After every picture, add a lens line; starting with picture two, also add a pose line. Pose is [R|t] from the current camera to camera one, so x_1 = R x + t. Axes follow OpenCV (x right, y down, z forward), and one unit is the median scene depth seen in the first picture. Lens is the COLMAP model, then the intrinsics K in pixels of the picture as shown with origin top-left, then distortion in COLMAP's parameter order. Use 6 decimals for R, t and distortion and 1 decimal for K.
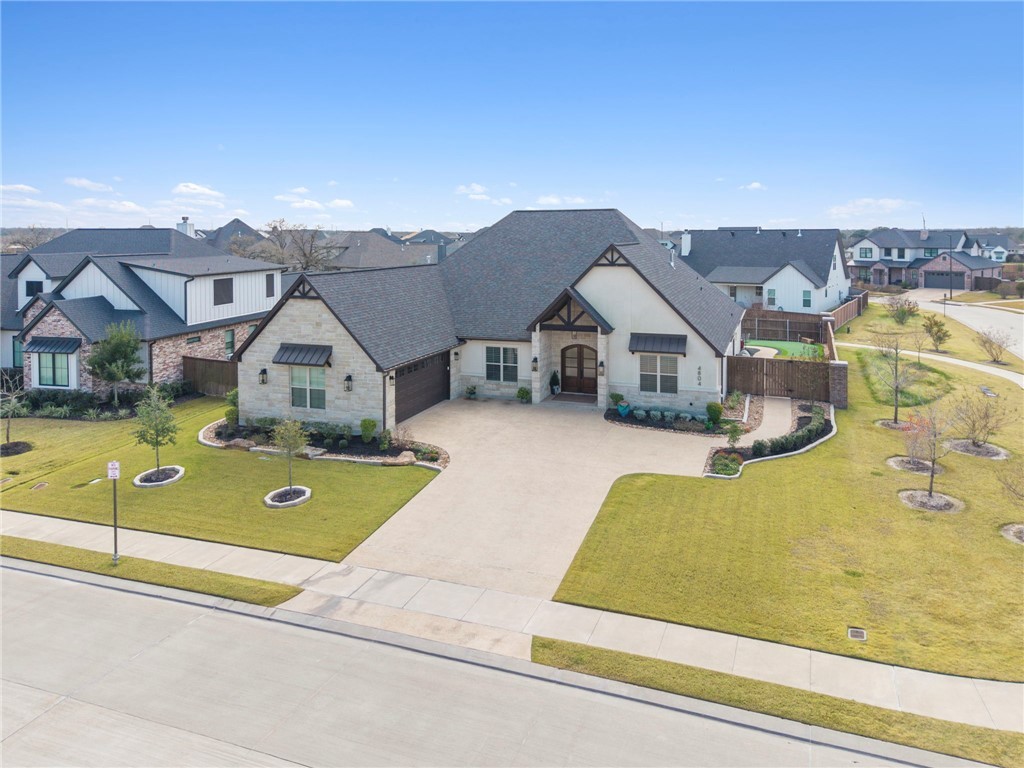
lens RADIAL K [[686.6, 0, 407.2], [0, 686.6, 316.7], [0, 0, 1]] dist [-0.002461, -0.002761]
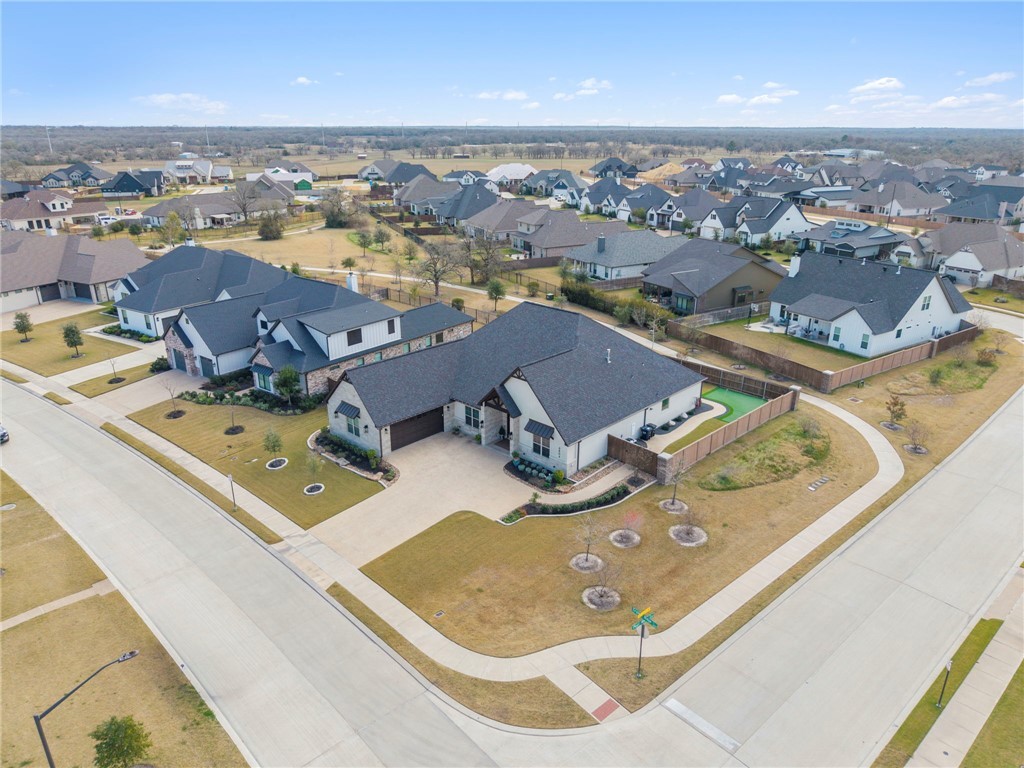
lens RADIAL K [[686.6, 0, 517.1], [0, 686.6, 383.3], [0, 0, 1]] dist [-0.002461, -0.002761]
pose [[0.920231, 0.146512, -0.362917, 0.859260], [-0.019300, 0.943147, 0.331816, -0.585823], [0.390899, -0.298343, 0.870741, -0.409358]]
